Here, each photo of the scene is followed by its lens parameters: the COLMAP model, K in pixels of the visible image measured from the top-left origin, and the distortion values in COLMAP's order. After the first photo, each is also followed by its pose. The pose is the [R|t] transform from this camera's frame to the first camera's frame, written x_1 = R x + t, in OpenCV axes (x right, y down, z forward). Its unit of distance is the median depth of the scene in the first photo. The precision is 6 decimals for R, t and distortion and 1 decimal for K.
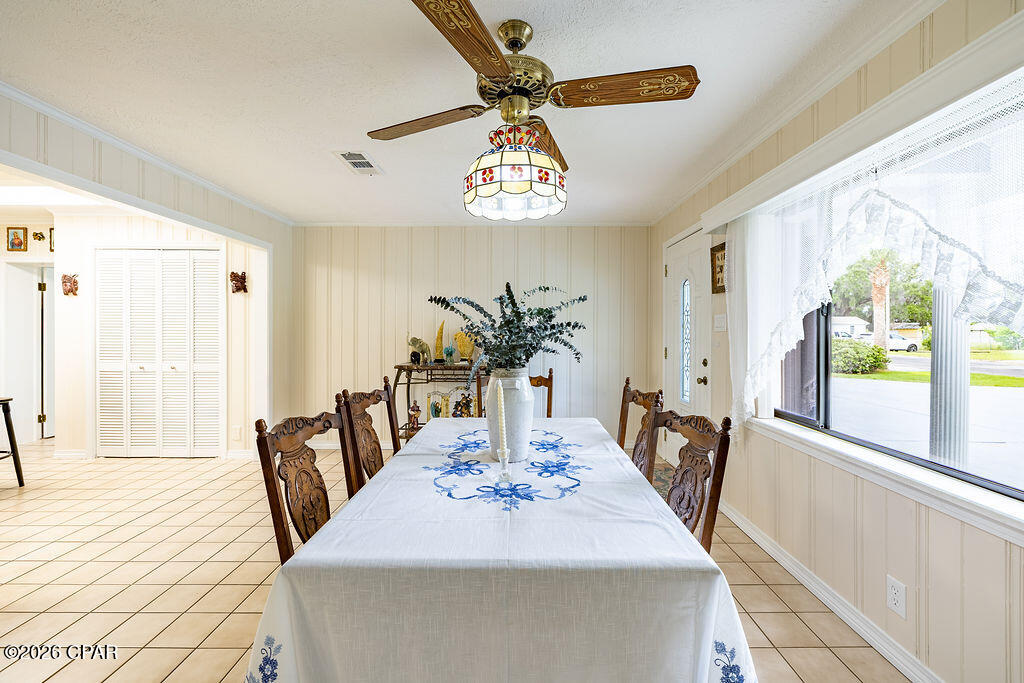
lens RADIAL K [[425.2, 0, 512.8], [0, 425.2, 335.9], [0, 0, 1]] dist [0.002201, 0.000142]
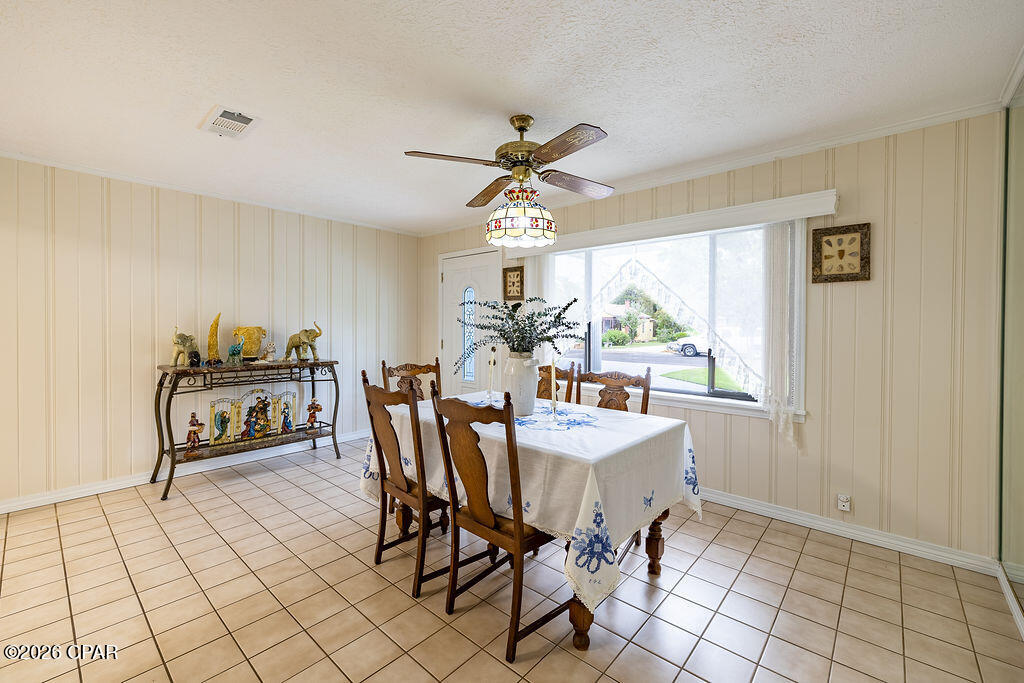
lens RADIAL K [[425.2, 0, 518.2], [0, 425.2, 332.6], [0, 0, 1]] dist [0.002201, 0.000142]
pose [[0.655501, -0.010416, 0.755122, -0.430056], [0.004678, 0.999942, 0.009733, -0.003588], [-0.755180, -0.002848, 0.655512, 0.017584]]
